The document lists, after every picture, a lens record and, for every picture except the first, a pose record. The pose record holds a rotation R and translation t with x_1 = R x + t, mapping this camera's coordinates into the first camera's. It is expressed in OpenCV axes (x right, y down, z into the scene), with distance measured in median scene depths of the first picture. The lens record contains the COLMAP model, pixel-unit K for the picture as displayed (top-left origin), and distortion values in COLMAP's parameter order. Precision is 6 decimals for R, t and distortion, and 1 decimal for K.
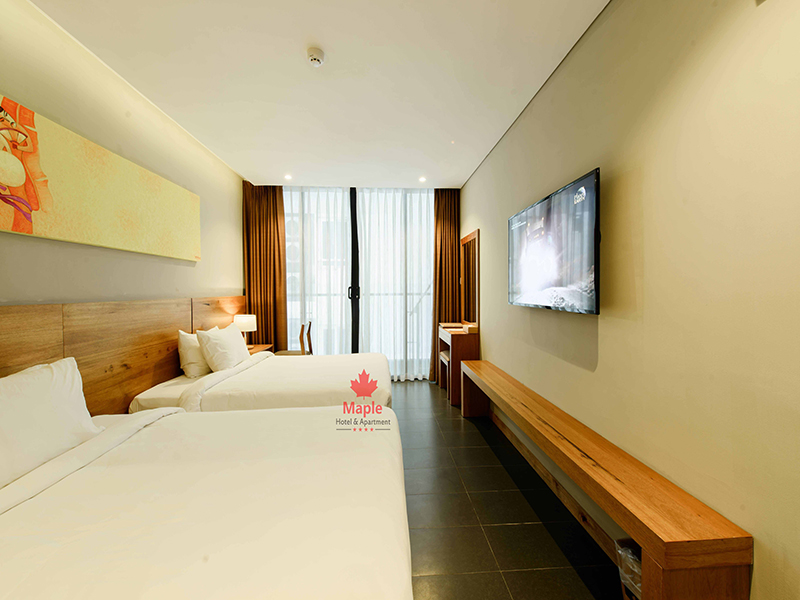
lens RADIAL K [[285.1, 0, 415.3], [0, 285.1, 296.1], [0, 0, 1]] dist [-0.000182, -0.000115]
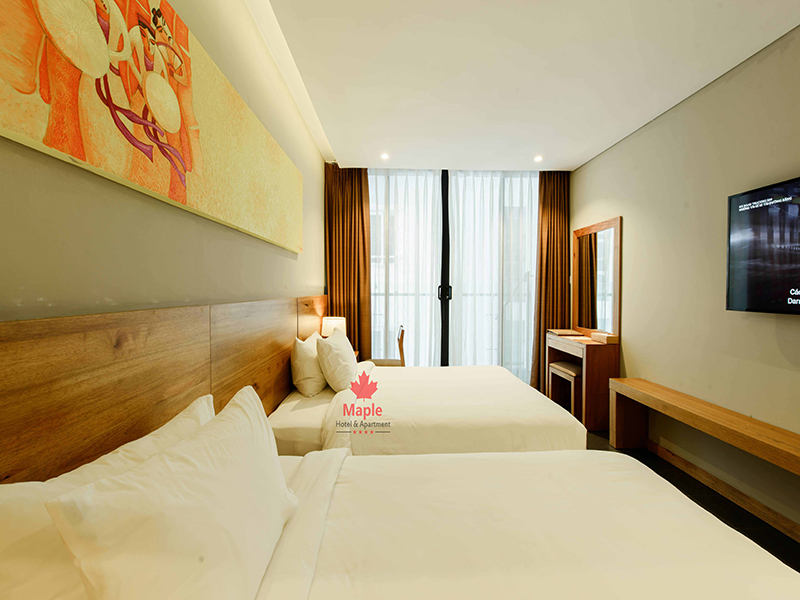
lens RADIAL K [[294.9, 0, 421.4], [0, 294.9, 297.5], [0, 0, 1]] dist [-0.000868, -0.000141]
pose [[0.999114, 0.010963, -0.040628, -0.269817], [-0.010728, 0.999925, 0.005983, -0.001354], [0.040691, -0.005542, 0.999156, 0.111800]]
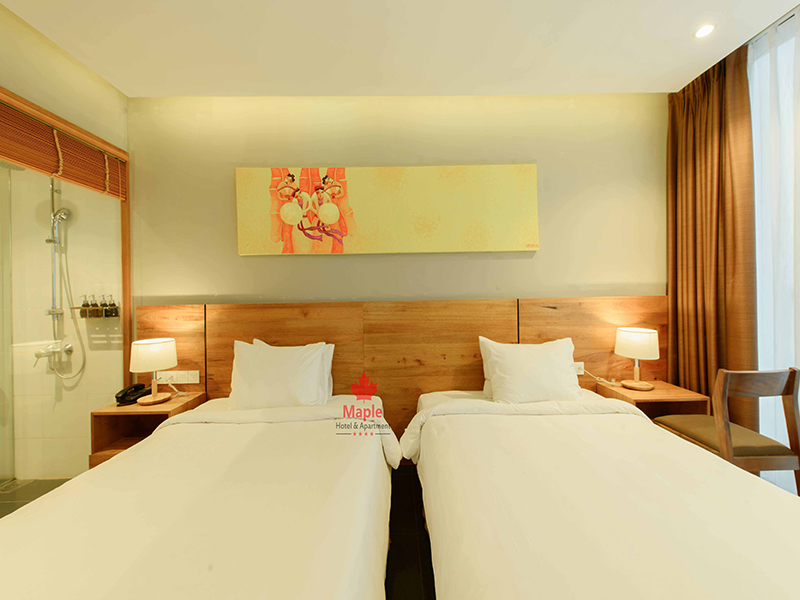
lens RADIAL K [[315.2, 0, 399.7], [0, 315.2, 291.5], [0, 0, 1]] dist [0.001133, -0.000021]
pose [[-0.091554, 0.001490, -0.995799, 0.080134], [-0.002116, 0.999996, 0.001691, -0.009497], [0.995798, 0.002262, -0.091550, 0.520543]]
